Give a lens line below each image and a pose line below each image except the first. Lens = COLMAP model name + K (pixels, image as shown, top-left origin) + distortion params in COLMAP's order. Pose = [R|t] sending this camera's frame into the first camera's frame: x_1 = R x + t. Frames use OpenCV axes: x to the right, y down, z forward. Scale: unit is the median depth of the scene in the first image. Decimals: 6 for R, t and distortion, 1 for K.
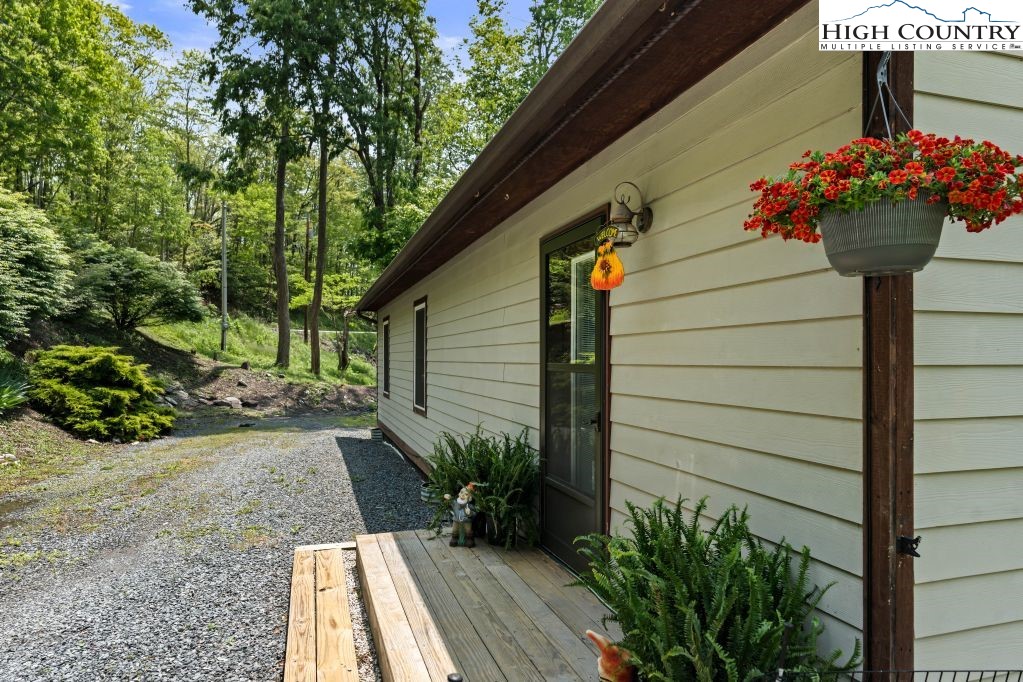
lens RADIAL K [[611.4, 0, 490.9], [0, 611.4, 368.9], [0, 0, 1]] dist [0.002929, 0.001317]
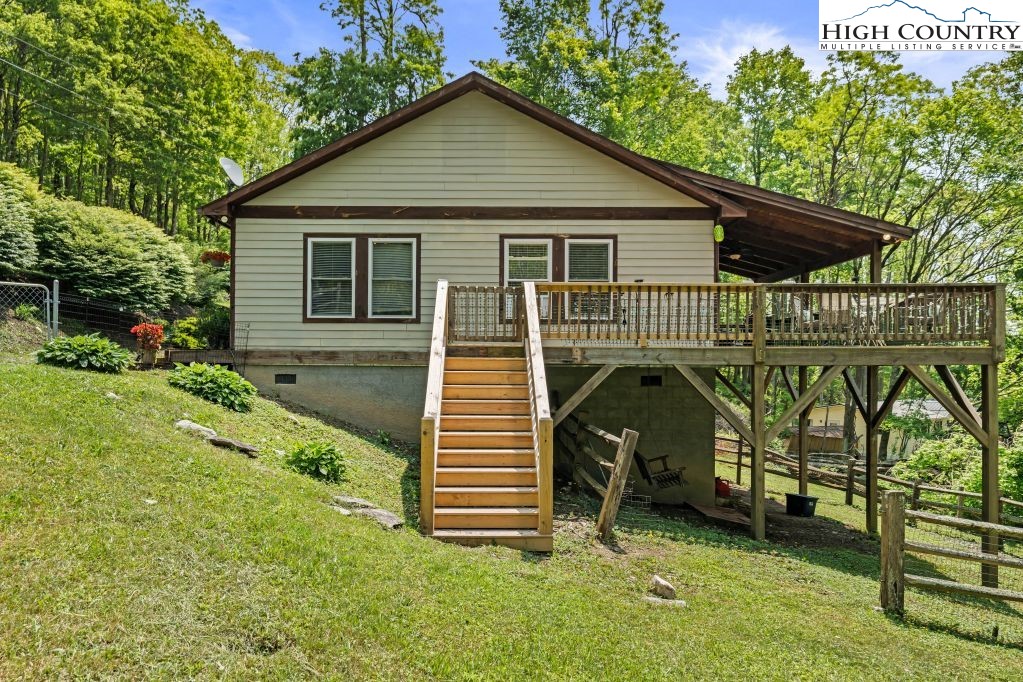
lens RADIAL K [[702.3, 0, 483.4], [0, 702.3, 362.6], [0, 0, 1]] dist [0.003470, -0.000193]
pose [[0.957938, -0.000200, -0.286975, 0.801558], [-0.006288, 0.999745, -0.021688, 0.150276], [0.286906, 0.022580, 0.957693, -0.817720]]
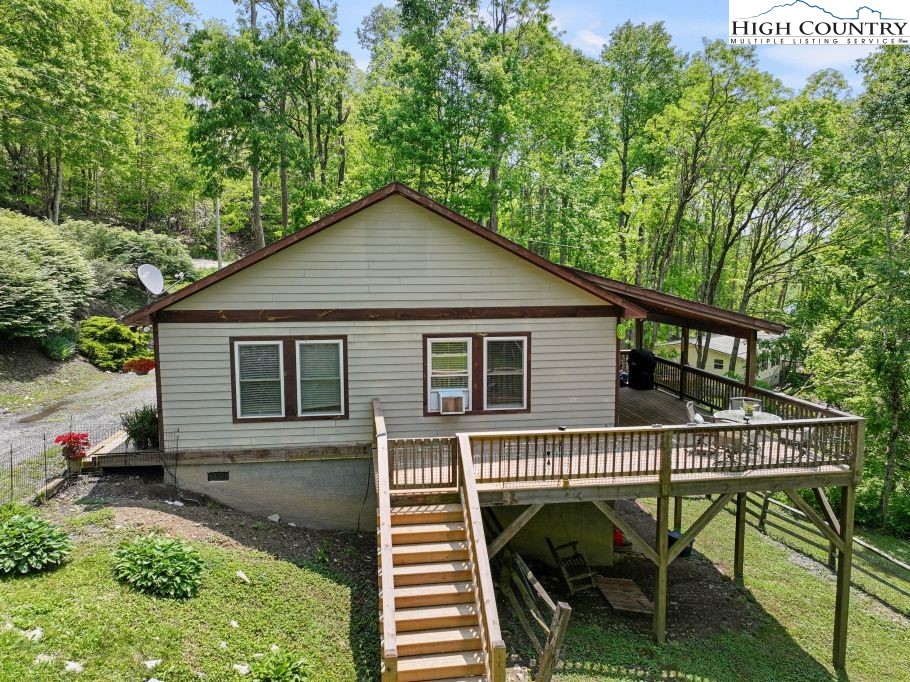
lens RADIAL K [[638.5, 0, 458.5], [0, 638.5, 339.7], [0, 0, 1]] dist [0.008559, 0.003477]
pose [[0.988481, 0.010271, -0.150999, 0.727861], [0.004607, 0.995190, 0.097850, -0.171392], [0.151278, -0.097419, 0.983679, -0.792881]]
